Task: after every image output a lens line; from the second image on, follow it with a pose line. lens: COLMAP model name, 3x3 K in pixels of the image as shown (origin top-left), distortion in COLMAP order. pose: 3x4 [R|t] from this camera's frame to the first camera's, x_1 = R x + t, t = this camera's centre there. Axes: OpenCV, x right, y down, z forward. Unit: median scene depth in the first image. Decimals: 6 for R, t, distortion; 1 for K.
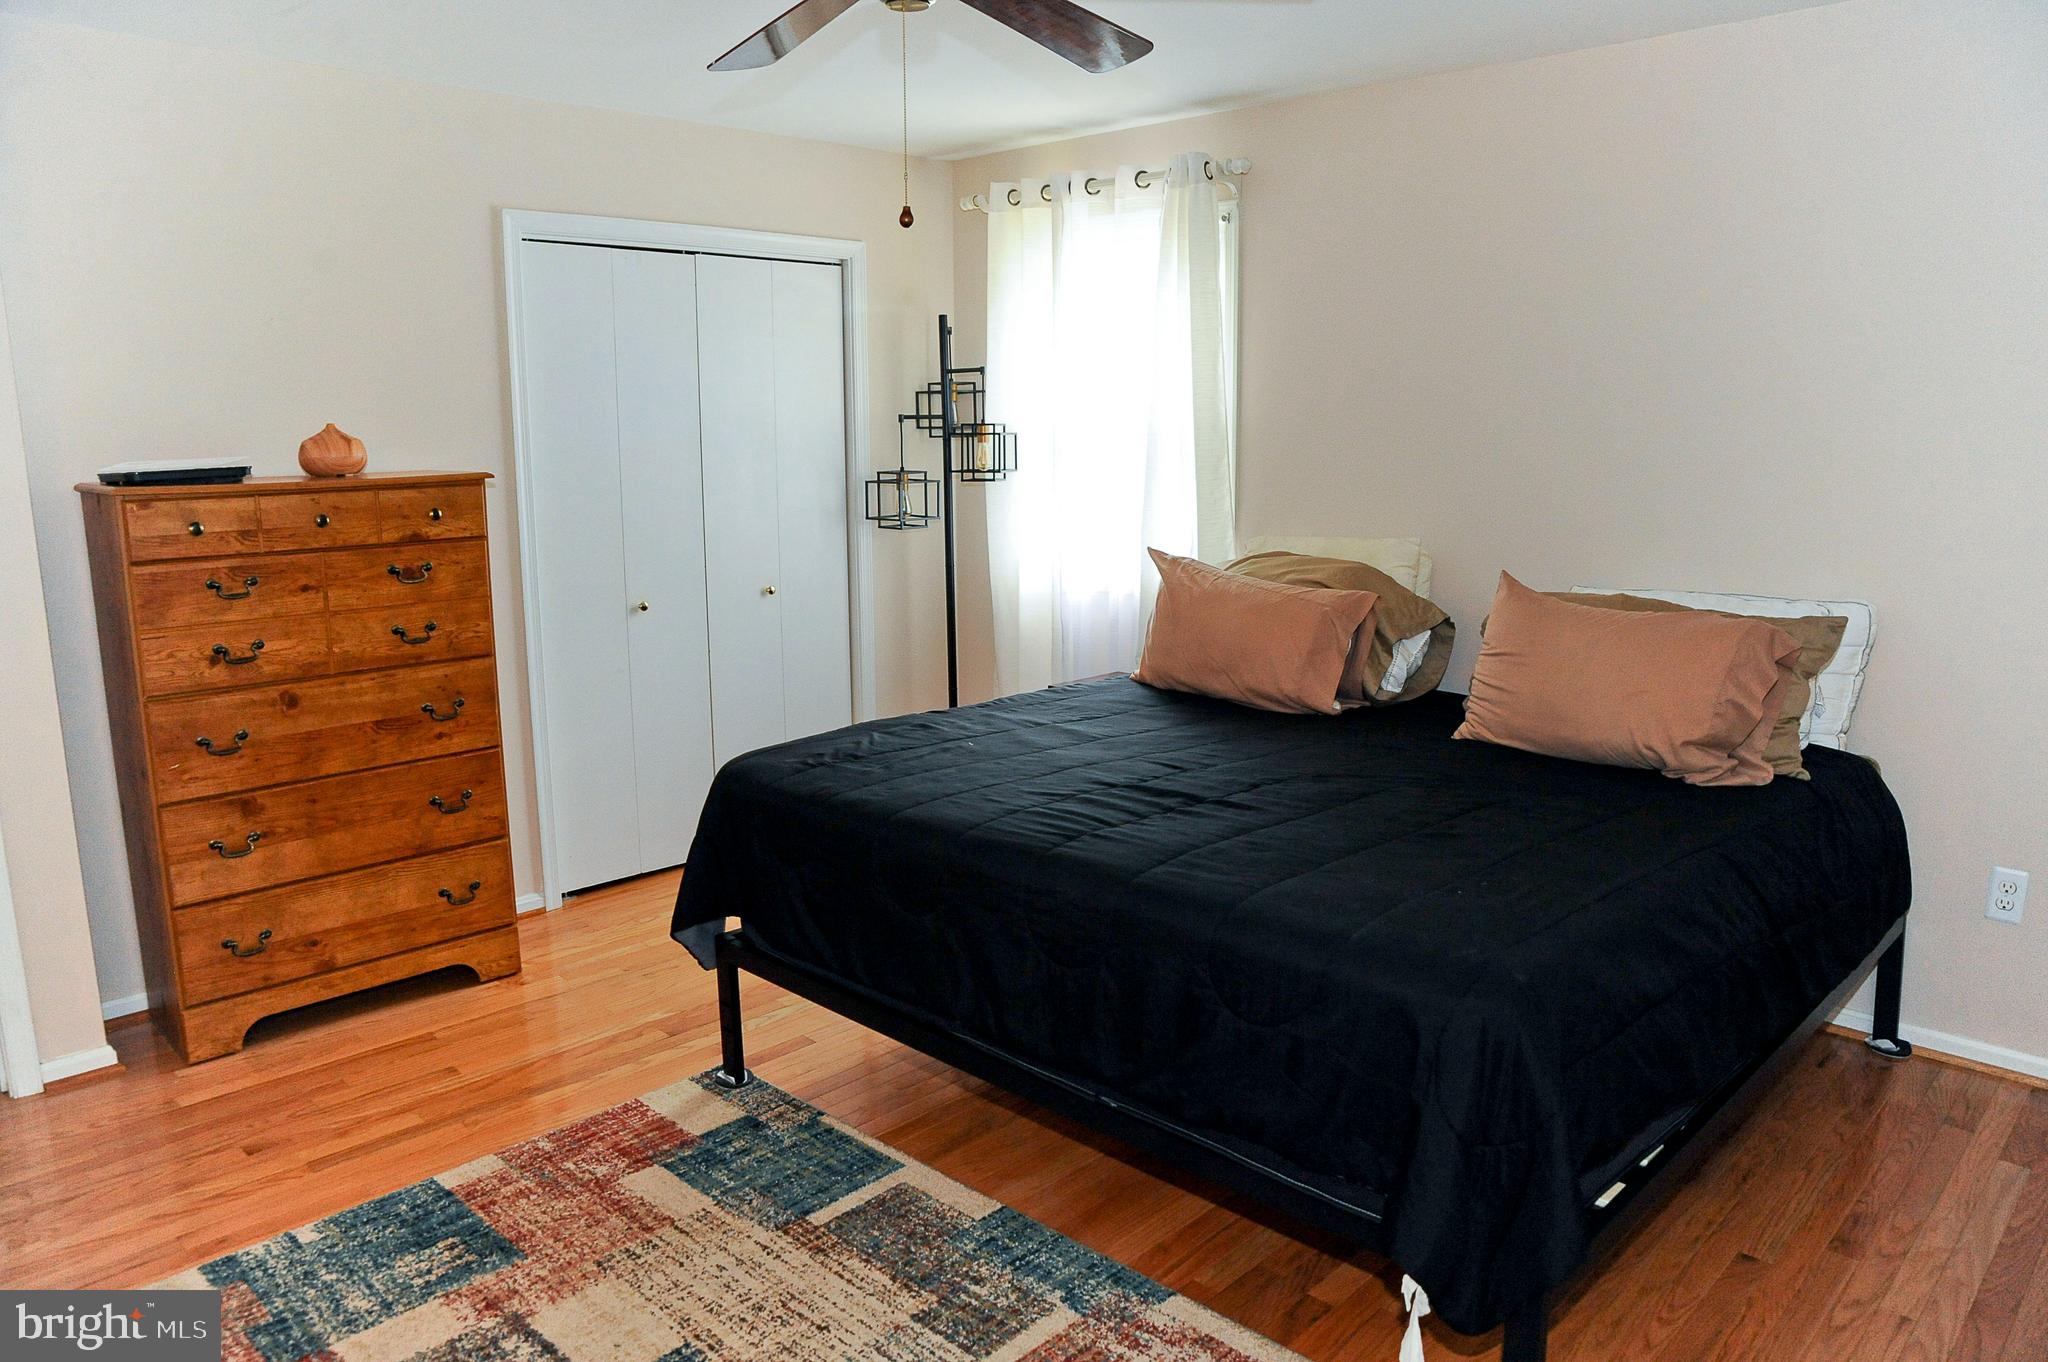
lens RADIAL K [[1412.6, 0, 1014.0], [0, 1412.6, 671.6], [0, 0, 1]] dist [-0.049107, 0.004546]
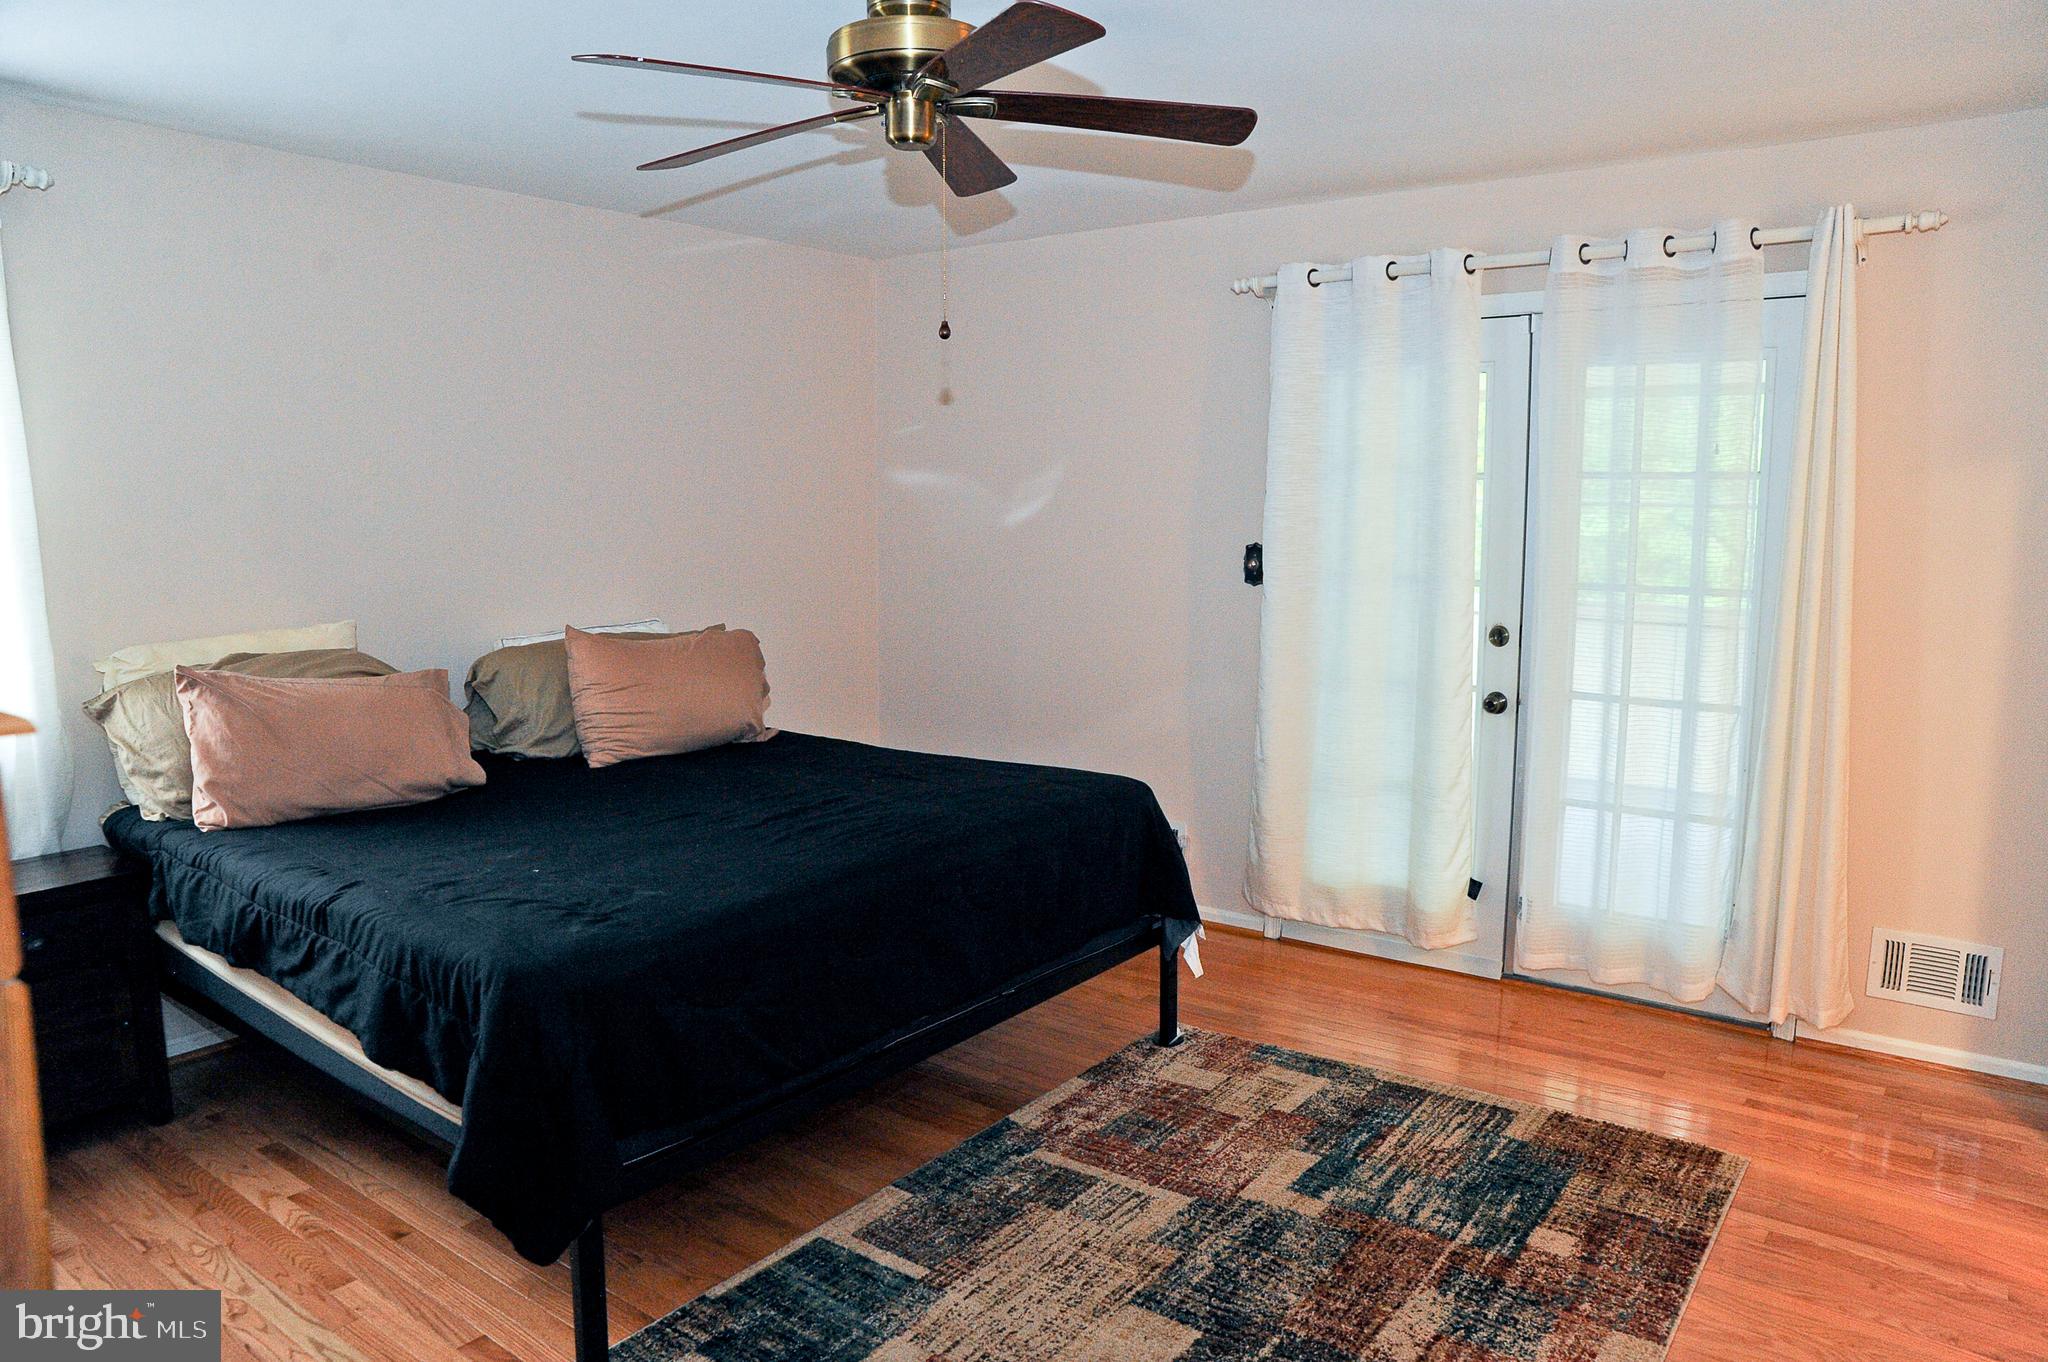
lens RADIAL K [[1412.6, 0, 1011.4], [0, 1412.6, 683.5], [0, 0, 1]] dist [-0.049107, 0.004546]
pose [[-0.106619, -0.140674, 0.984298, -1.114669], [0.180967, 0.970661, 0.158327, -0.181598], [-0.977693, 0.195006, -0.078033, 0.944050]]
